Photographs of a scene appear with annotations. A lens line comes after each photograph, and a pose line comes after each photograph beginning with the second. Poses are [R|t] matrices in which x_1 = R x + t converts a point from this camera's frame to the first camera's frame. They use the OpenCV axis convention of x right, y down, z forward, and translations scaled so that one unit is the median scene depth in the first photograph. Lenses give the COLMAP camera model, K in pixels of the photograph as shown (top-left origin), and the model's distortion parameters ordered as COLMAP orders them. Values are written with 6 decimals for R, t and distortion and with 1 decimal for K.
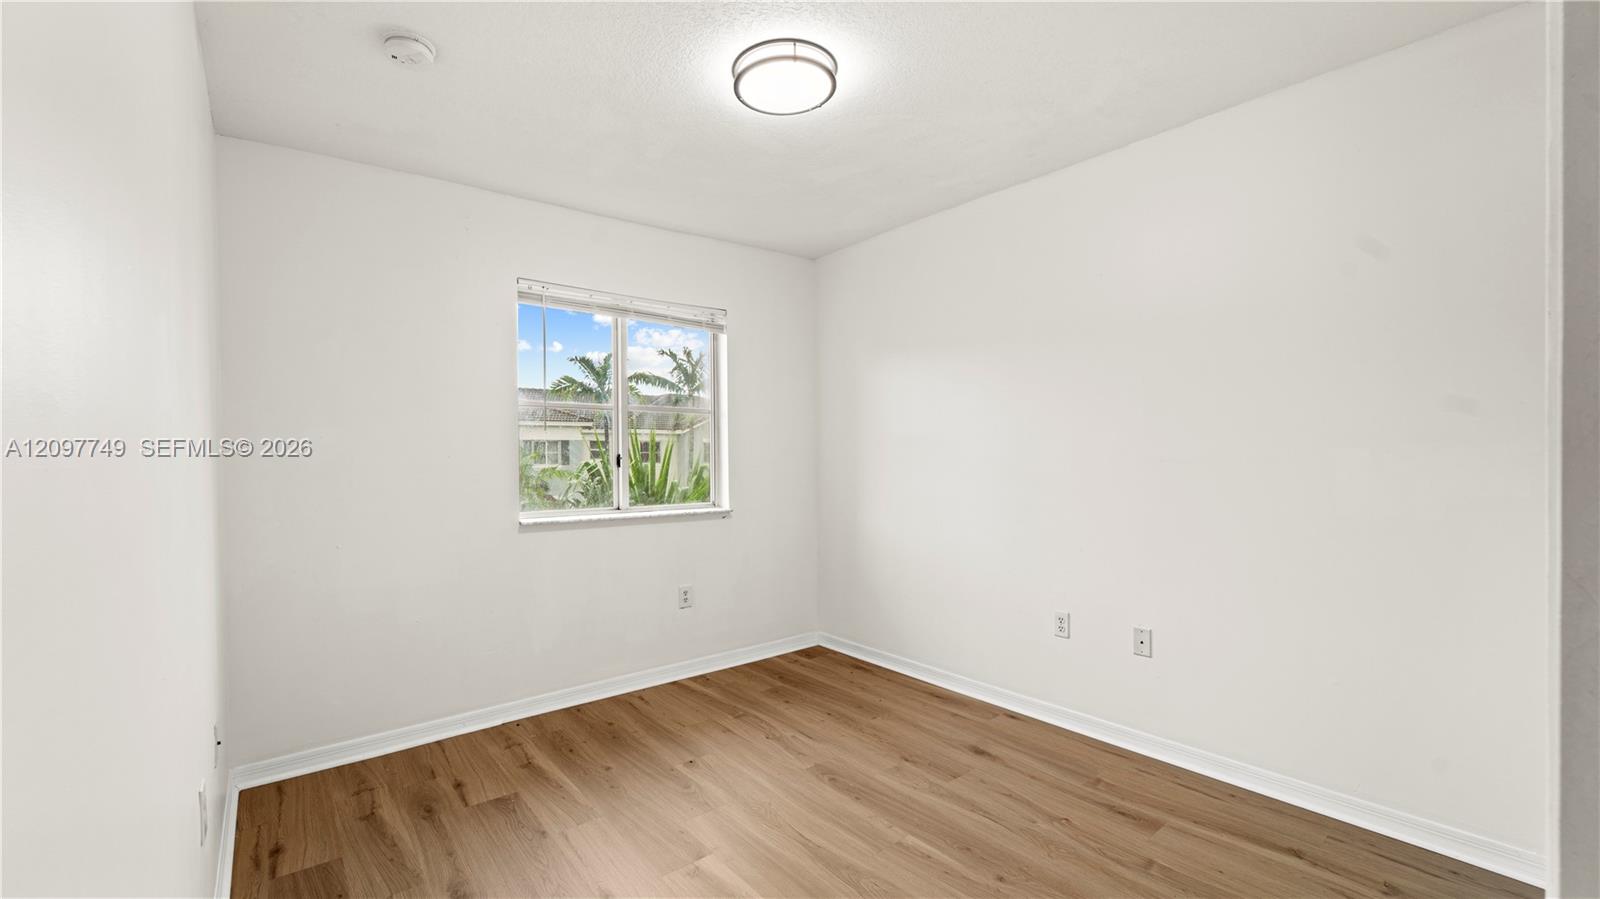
lens RADIAL K [[653.6, 0, 825.0], [0, 653.6, 459.0], [0, 0, 1]] dist [-0.000269, -0.001820]
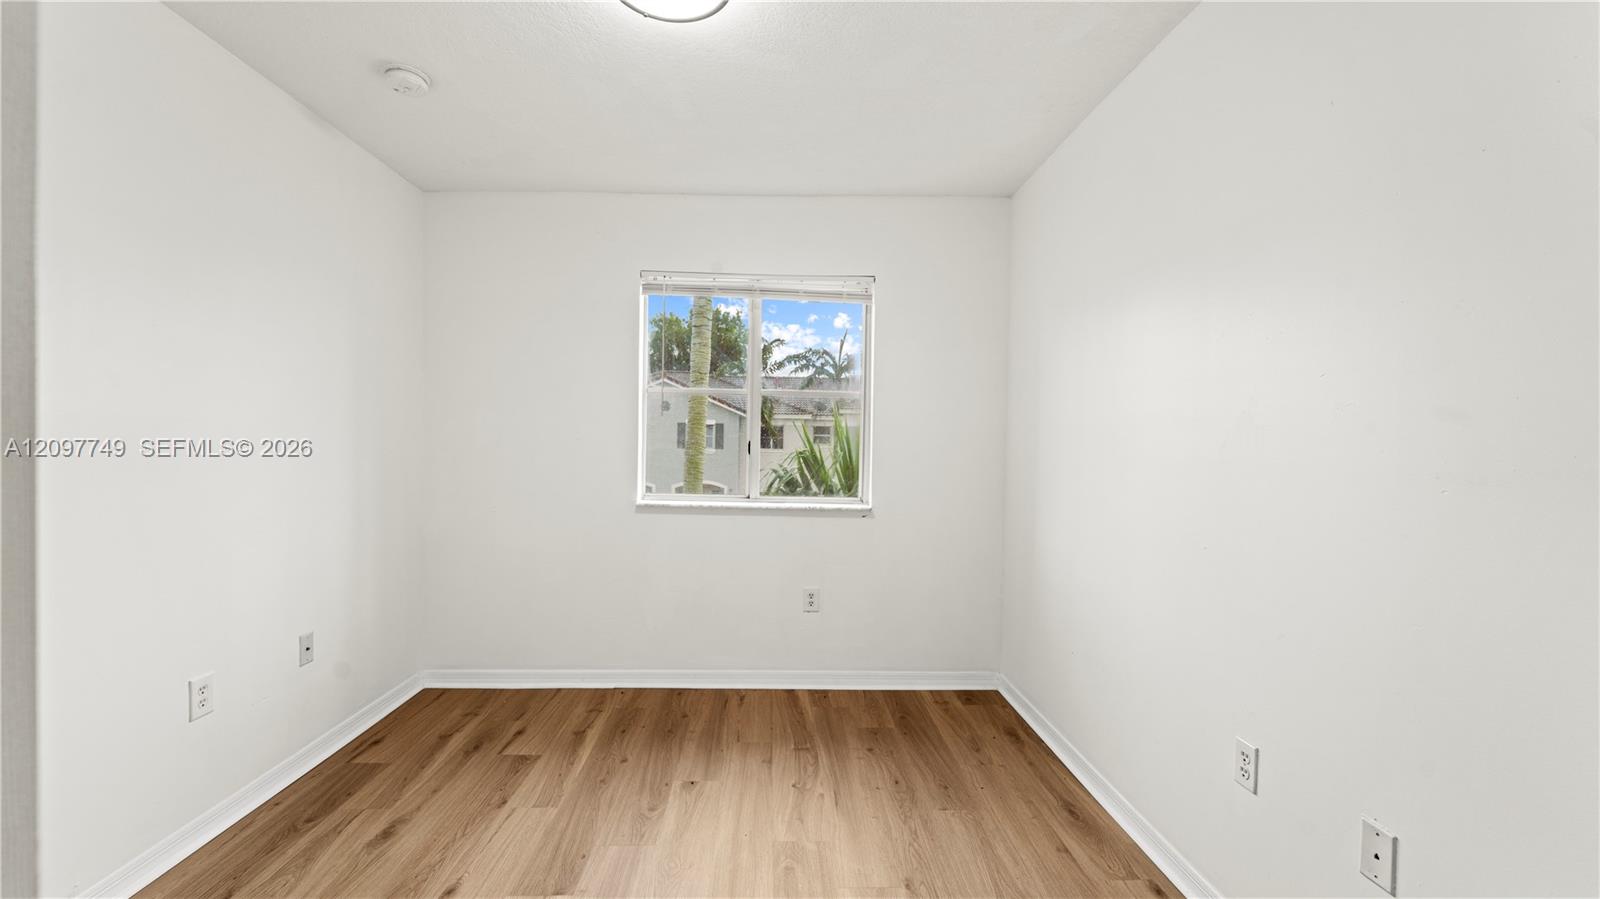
lens RADIAL K [[653.6, 0, 793.6], [0, 653.6, 454.5], [0, 0, 1]] dist [-0.000269, -0.001820]
pose [[0.786207, 0.031056, -0.617182, 0.368345], [-0.027273, 0.999507, 0.015552, -0.004424], [0.617361, 0.004606, 0.786667, 0.312115]]
